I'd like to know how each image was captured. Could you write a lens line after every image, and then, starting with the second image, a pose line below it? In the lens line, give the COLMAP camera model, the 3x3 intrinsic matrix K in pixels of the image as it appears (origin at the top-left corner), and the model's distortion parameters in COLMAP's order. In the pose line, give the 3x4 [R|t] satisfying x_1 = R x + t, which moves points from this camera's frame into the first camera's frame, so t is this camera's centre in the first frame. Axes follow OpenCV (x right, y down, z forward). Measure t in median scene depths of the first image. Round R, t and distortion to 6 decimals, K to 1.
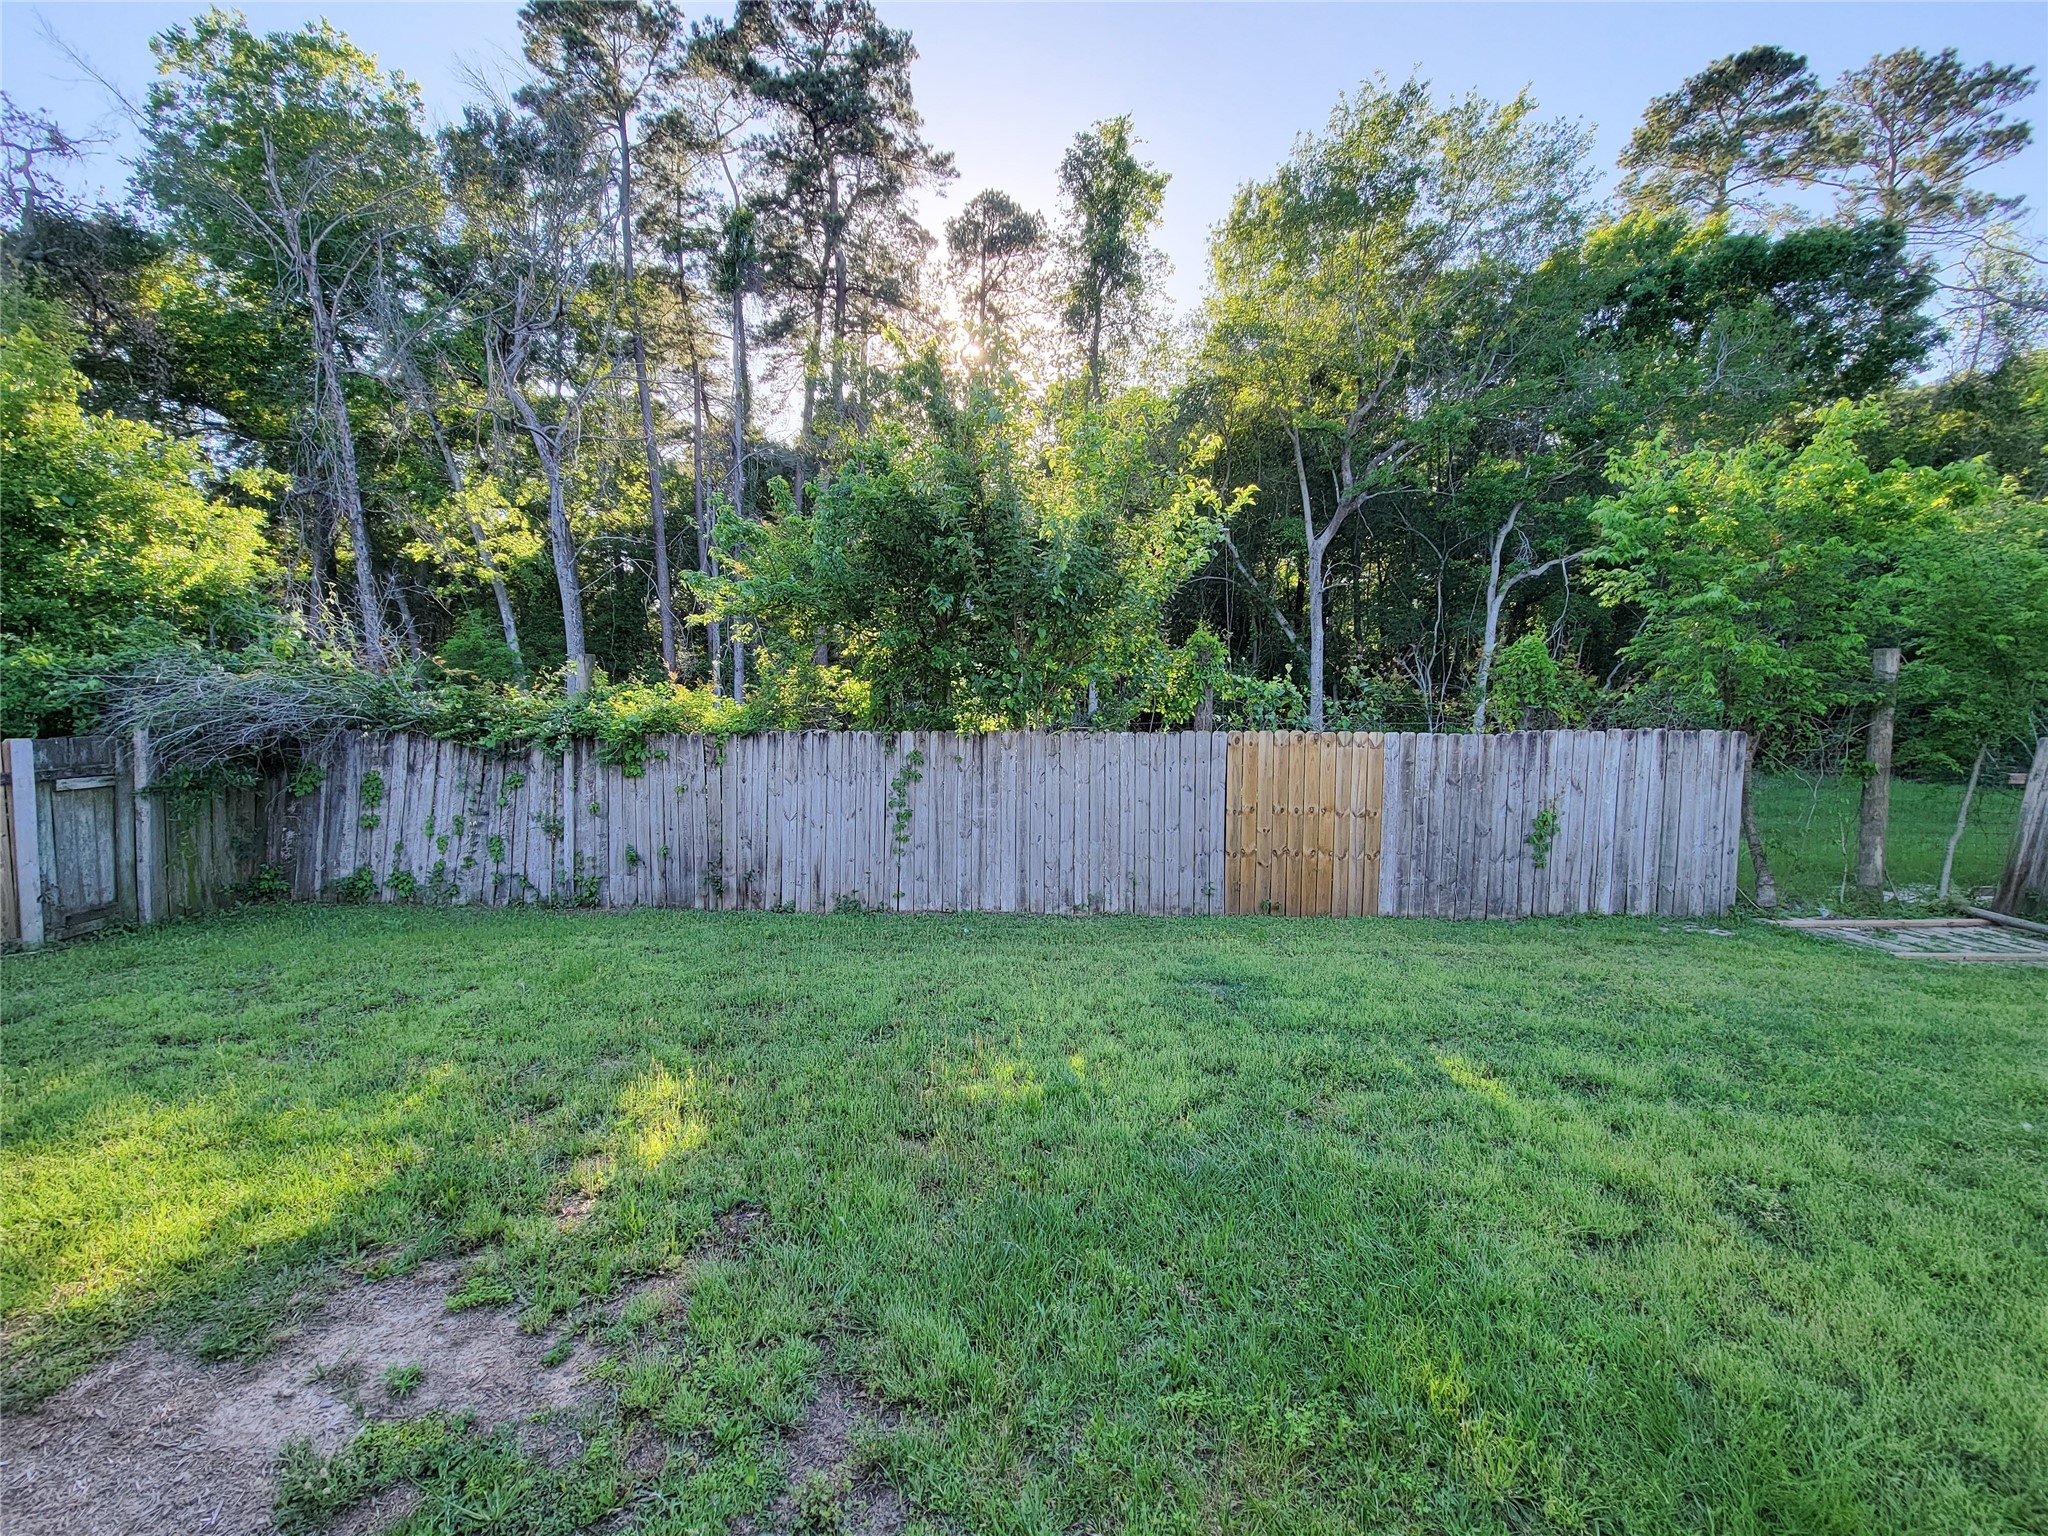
lens RADIAL K [[825.5, 0, 1024.7], [0, 825.5, 785.7], [0, 0, 1]] dist [0.006901, -0.000042]
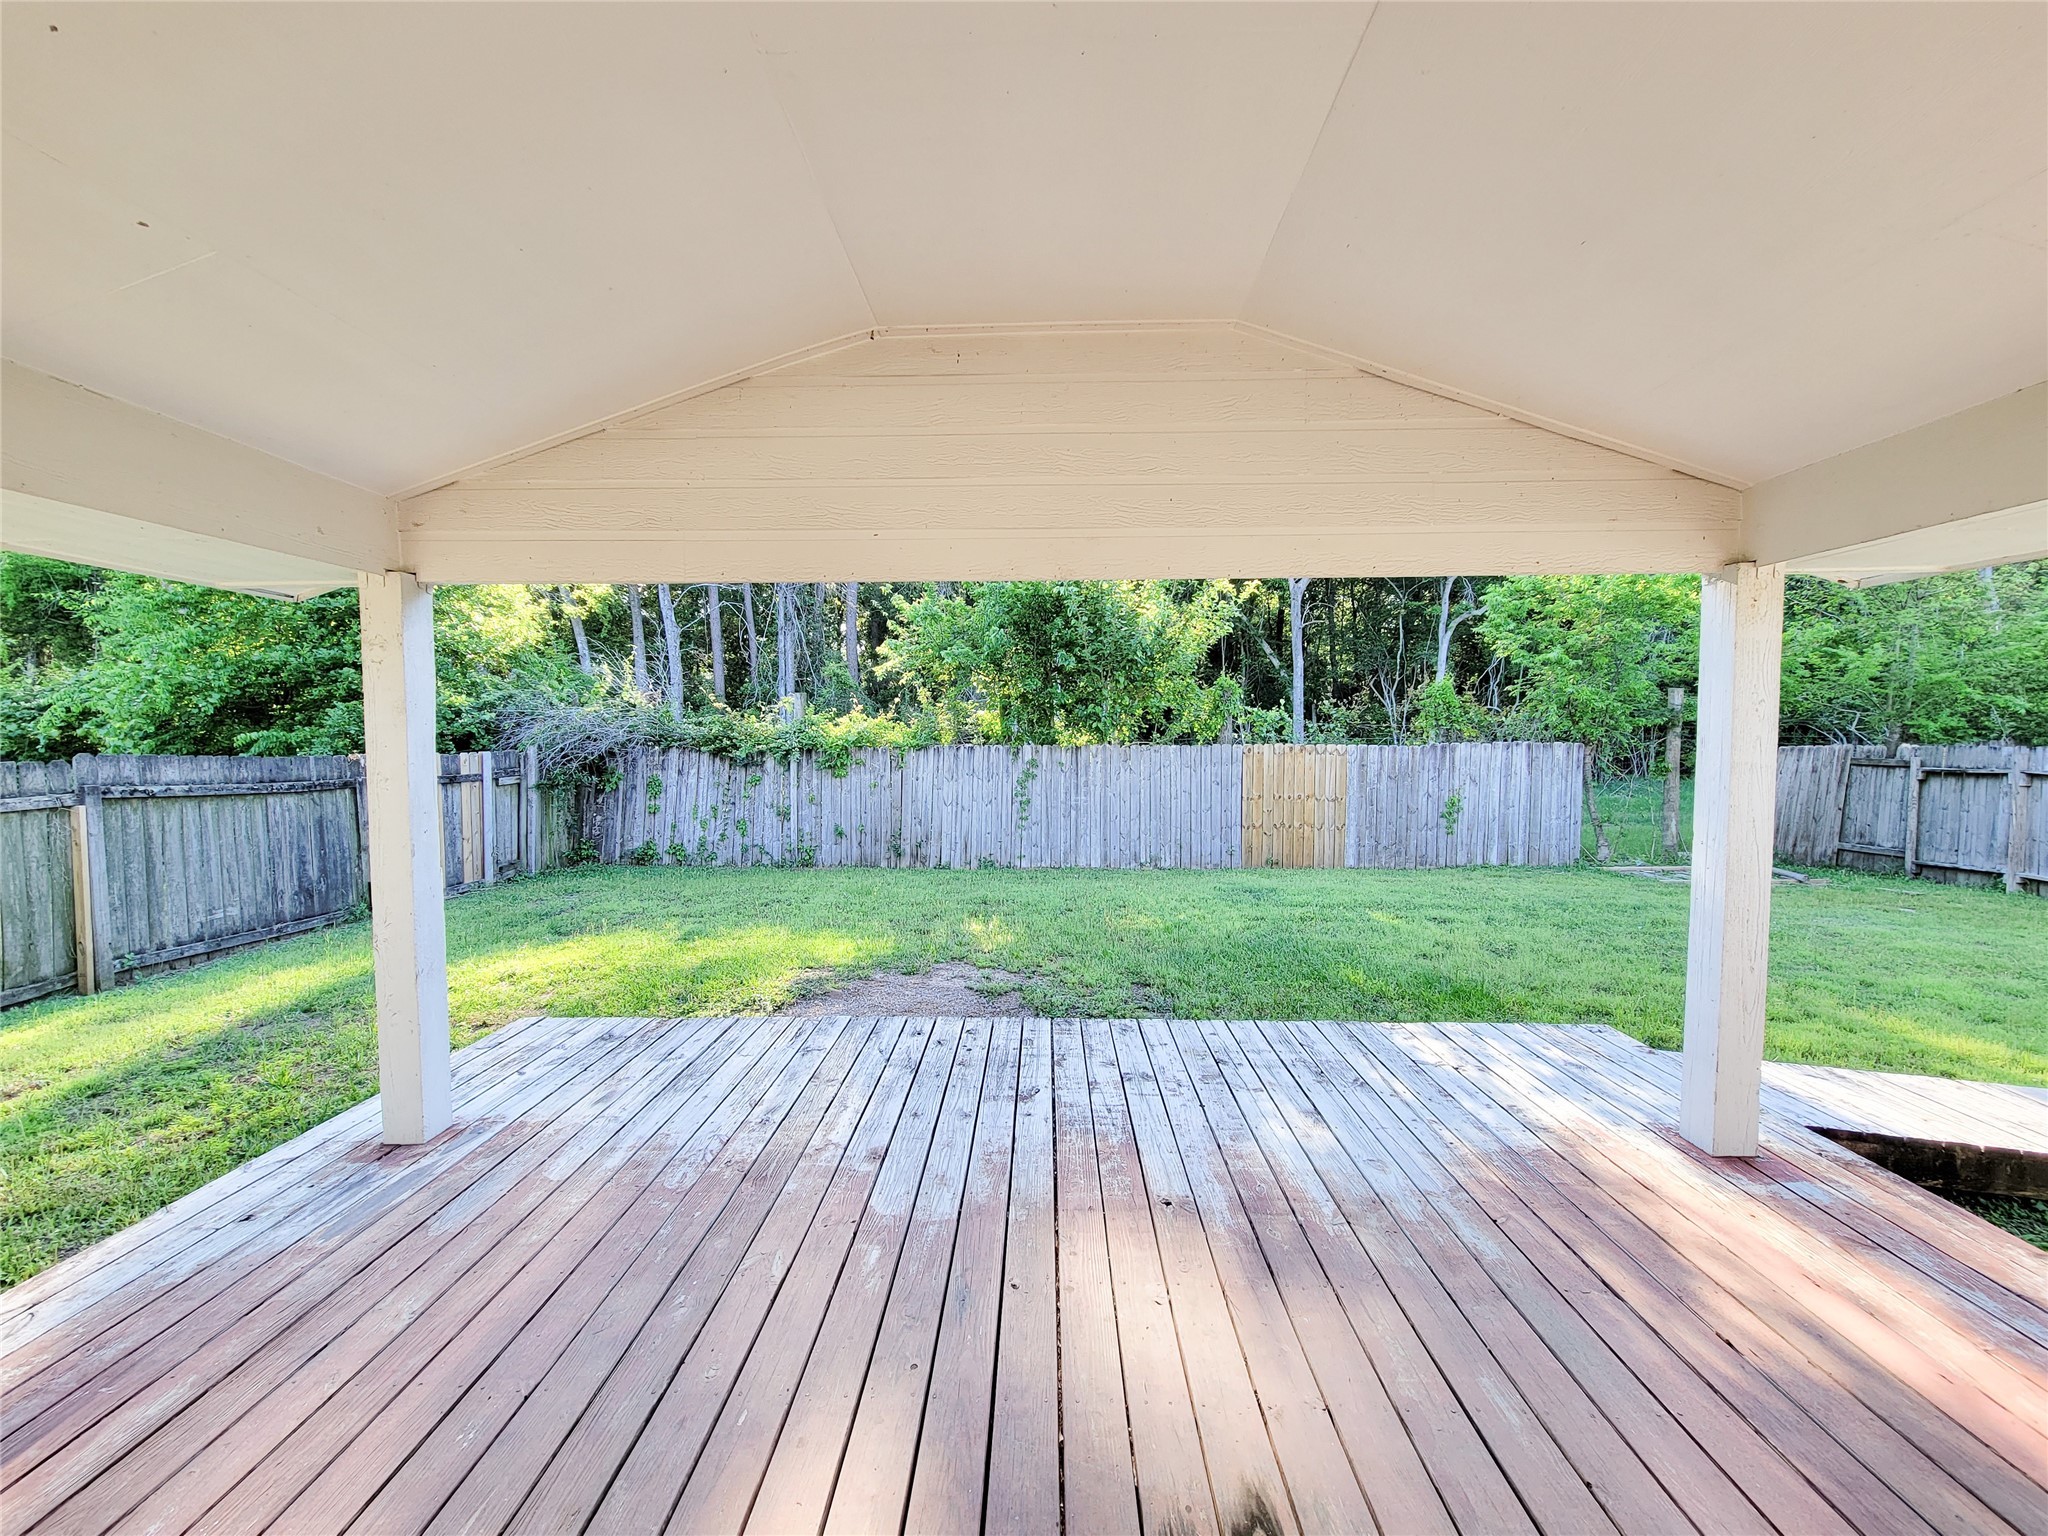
lens RADIAL K [[831.0, 0, 1024.2], [0, 831.0, 772.6], [0, 0, 1]] dist [0.005672, -0.004545]
pose [[0.999763, -0.004615, 0.021274, -0.177511], [0.005356, 0.999376, -0.034908, 0.034666], [-0.021100, 0.035014, 0.999164, -0.481632]]
